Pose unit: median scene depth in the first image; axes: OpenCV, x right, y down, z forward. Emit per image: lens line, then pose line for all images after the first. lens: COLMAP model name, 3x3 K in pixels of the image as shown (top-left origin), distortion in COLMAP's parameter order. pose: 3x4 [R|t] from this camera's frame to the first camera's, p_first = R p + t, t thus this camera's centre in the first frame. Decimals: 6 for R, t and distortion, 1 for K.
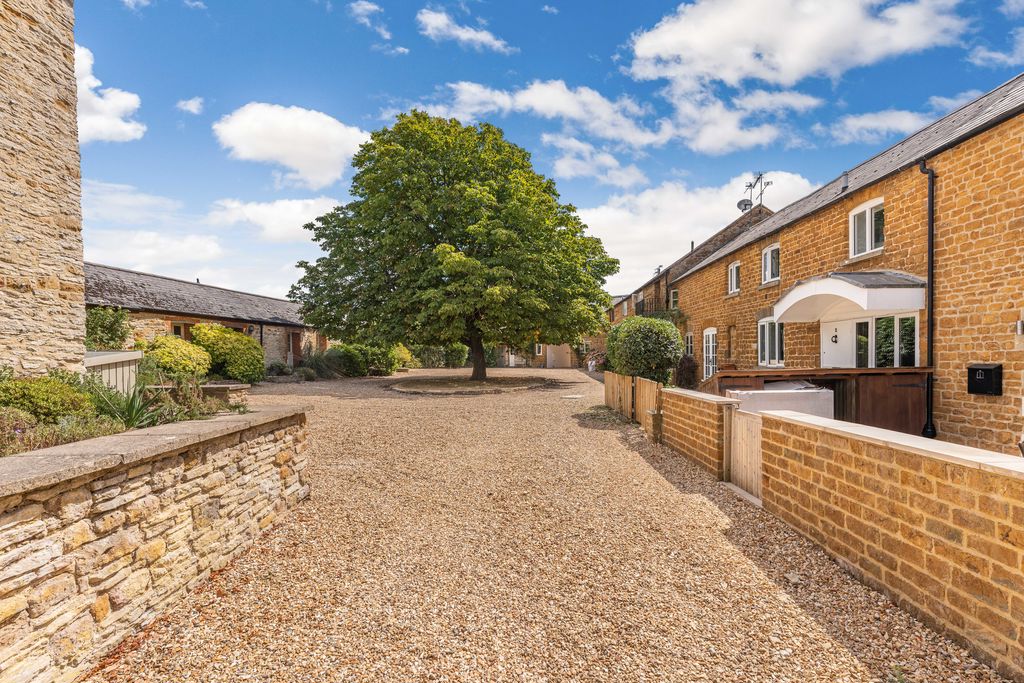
lens RADIAL K [[453.2, 0, 475.0], [0, 453.2, 352.9], [0, 0, 1]] dist [-0.000136, 0.000049]
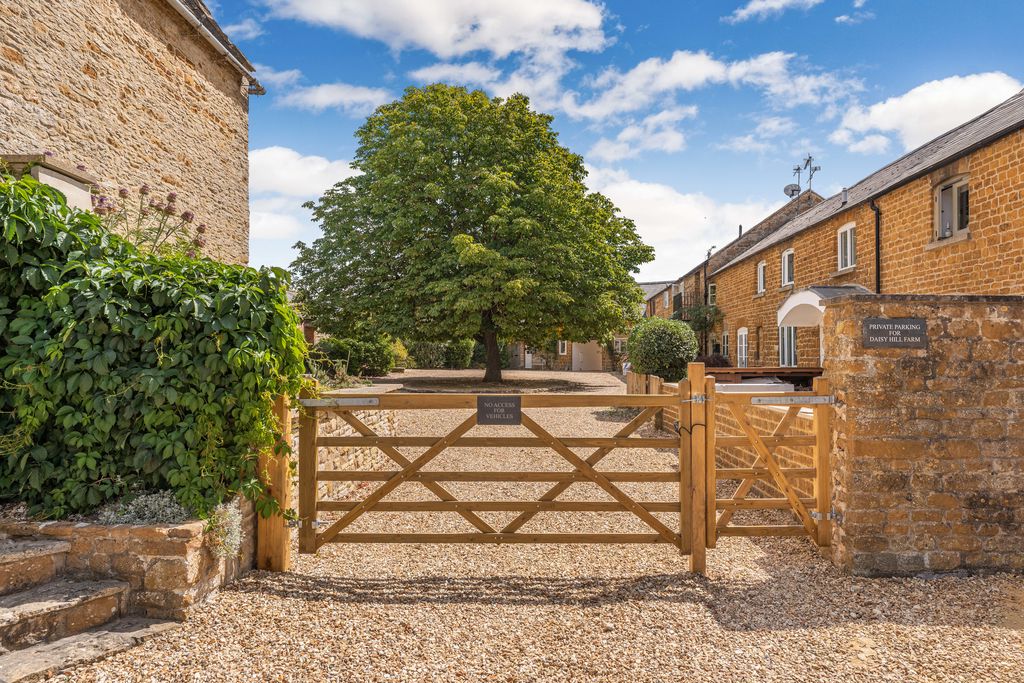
lens RADIAL K [[628.6, 0, 512.0], [0, 628.6, 341.5], [0, 0, 1]] dist [0.000199, 0.000291]
pose [[0.998161, 0.016363, 0.058376, -0.029933], [-0.015489, 0.999762, -0.015389, 0.000815], [-0.058614, 0.014456, 0.998176, -0.236745]]
